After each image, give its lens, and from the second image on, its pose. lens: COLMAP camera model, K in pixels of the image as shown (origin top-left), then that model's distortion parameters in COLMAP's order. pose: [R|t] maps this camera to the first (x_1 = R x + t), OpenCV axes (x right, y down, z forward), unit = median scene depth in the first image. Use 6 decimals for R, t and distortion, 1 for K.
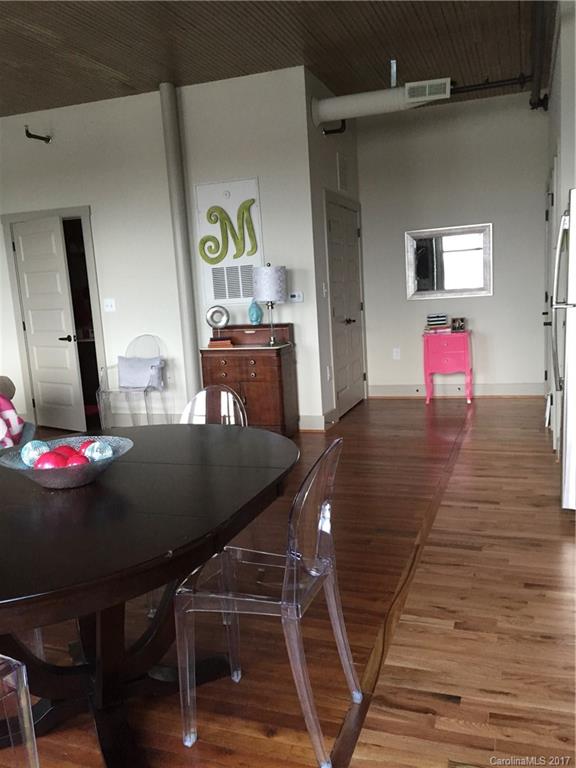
lens RADIAL K [[647.8, 0, 289.4], [0, 647.8, 383.6], [0, 0, 1]] dist [0.015431, -0.017725]
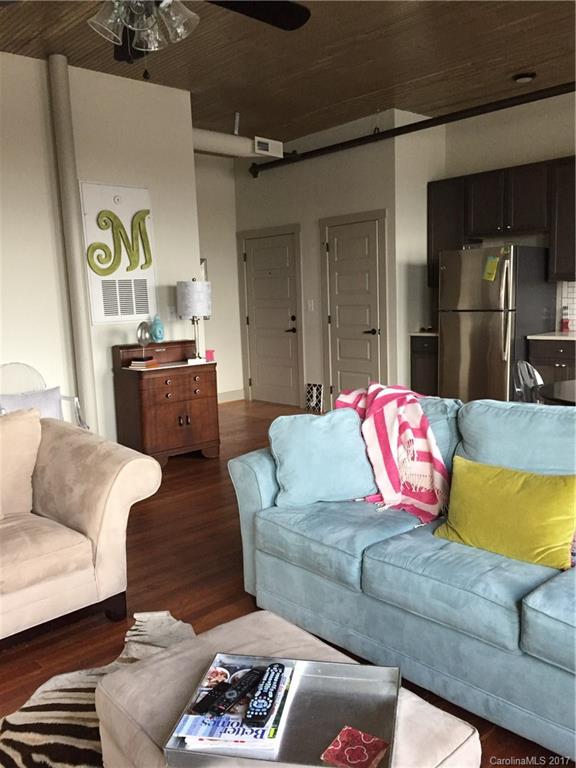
lens RADIAL K [[647.8, 0, 290.0], [0, 647.8, 387.6], [0, 0, 1]] dist [0.015431, -0.017725]
pose [[0.443203, -0.081885, 0.892674, -0.804807], [0.153208, 0.988087, 0.014571, -0.011243], [-0.883232, 0.130306, 0.450468, 0.415571]]
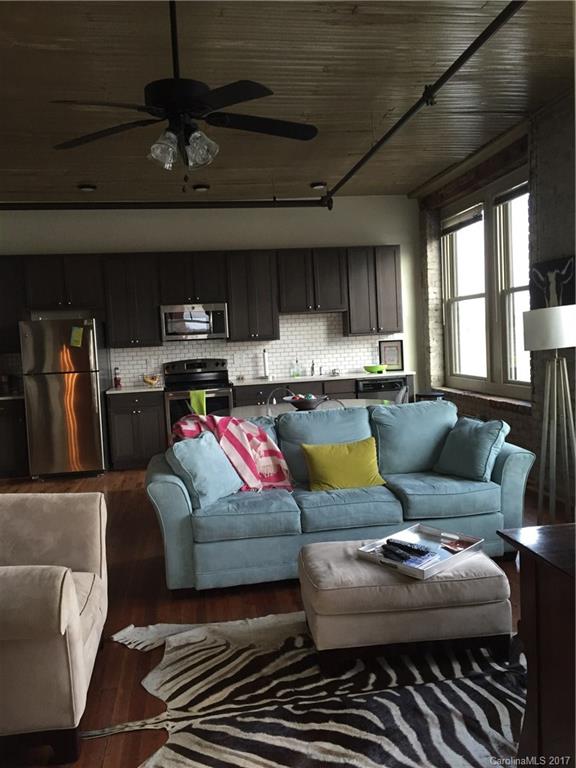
lens RADIAL K [[647.8, 0, 288.4], [0, 647.8, 383.9], [0, 0, 1]] dist [0.015431, -0.017725]
pose [[-0.502406, 0.027003, 0.864210, -1.094882], [0.215496, 0.971881, 0.094911, -0.120862], [-0.837347, 0.233918, -0.494098, 1.150550]]
